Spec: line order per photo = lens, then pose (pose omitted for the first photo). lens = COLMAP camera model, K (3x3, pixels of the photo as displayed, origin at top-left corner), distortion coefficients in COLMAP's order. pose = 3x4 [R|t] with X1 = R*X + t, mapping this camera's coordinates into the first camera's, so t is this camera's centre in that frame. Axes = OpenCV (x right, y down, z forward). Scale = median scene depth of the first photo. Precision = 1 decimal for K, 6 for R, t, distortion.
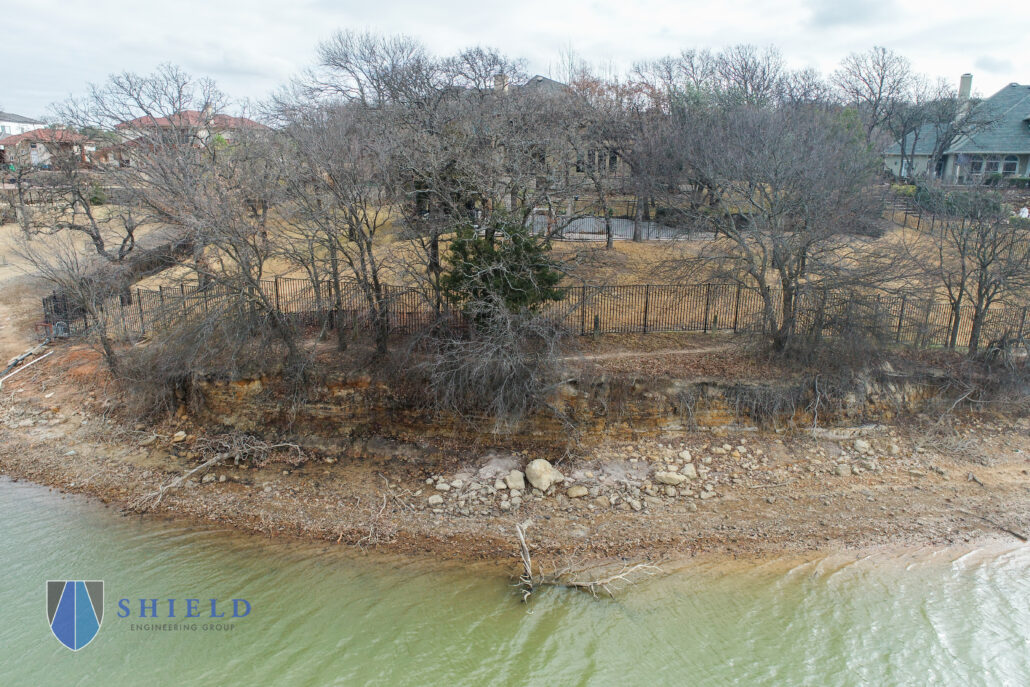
lens RADIAL K [[692.8, 0, 516.6], [0, 692.8, 344.4], [0, 0, 1]] dist [-0.003800, -0.002314]
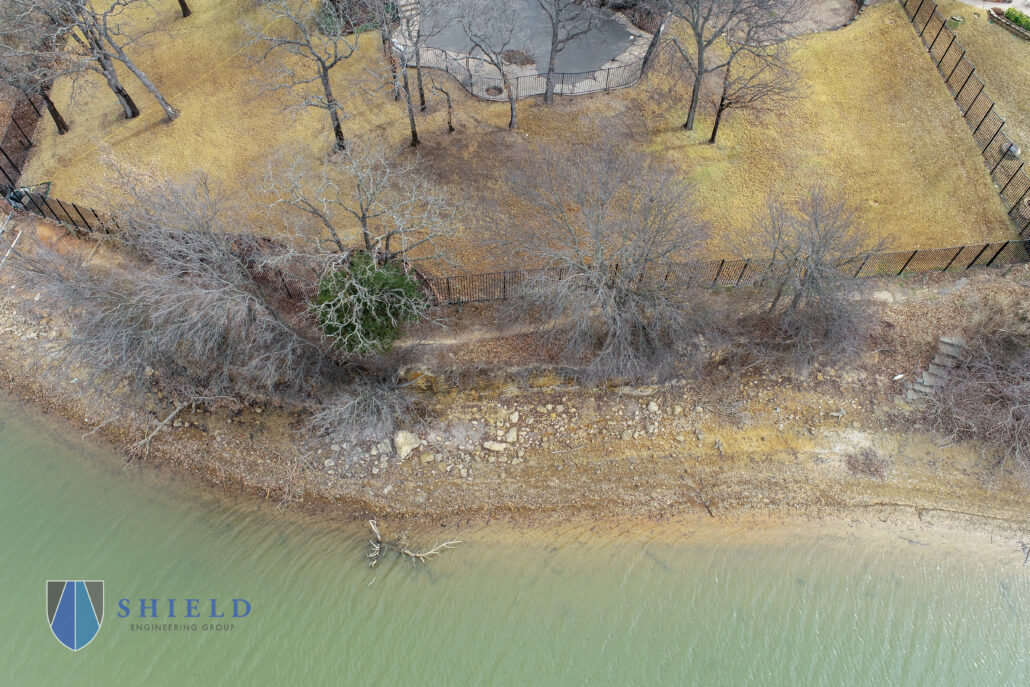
lens RADIAL K [[692.8, 0, 514.2], [0, 692.8, 344.2], [0, 0, 1]] dist [-0.003800, -0.002314]
pose [[0.998094, 0.049643, -0.036667, 0.300434], [-0.012994, 0.749842, 0.661489, -0.895000], [0.060333, -0.659751, 0.749058, 0.072913]]
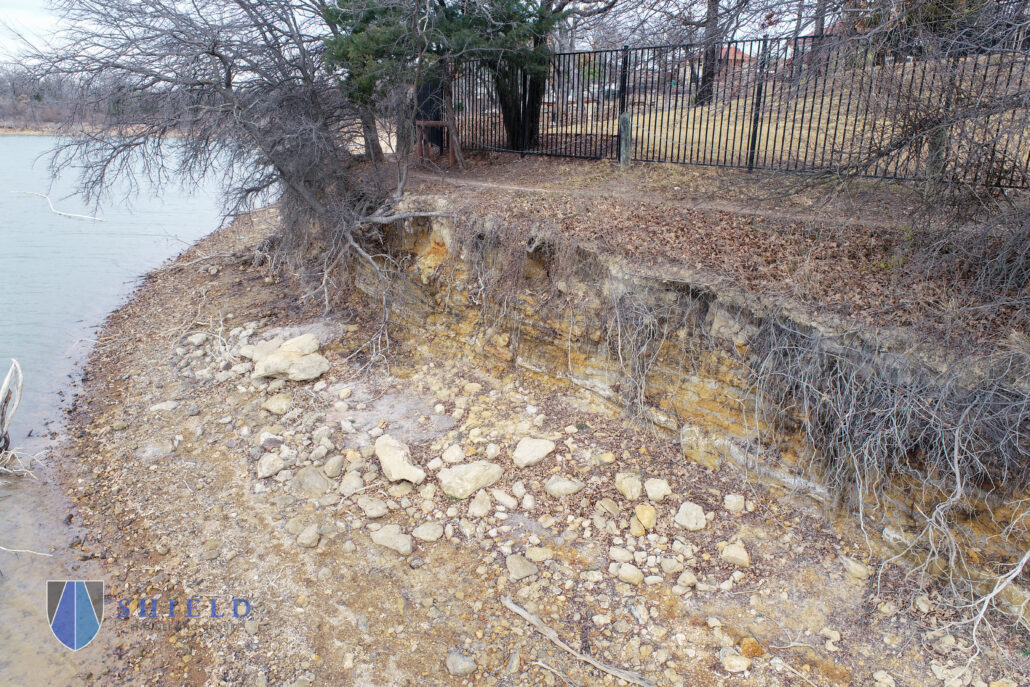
lens RADIAL K [[692.8, 0, 514.0], [0, 692.8, 342.3], [0, 0, 1]] dist [-0.003800, -0.002314]
pose [[0.533498, 0.258792, -0.805237, 0.546826], [-0.217787, 0.961970, 0.164872, 0.048591], [0.817281, 0.087411, 0.569571, 0.814778]]
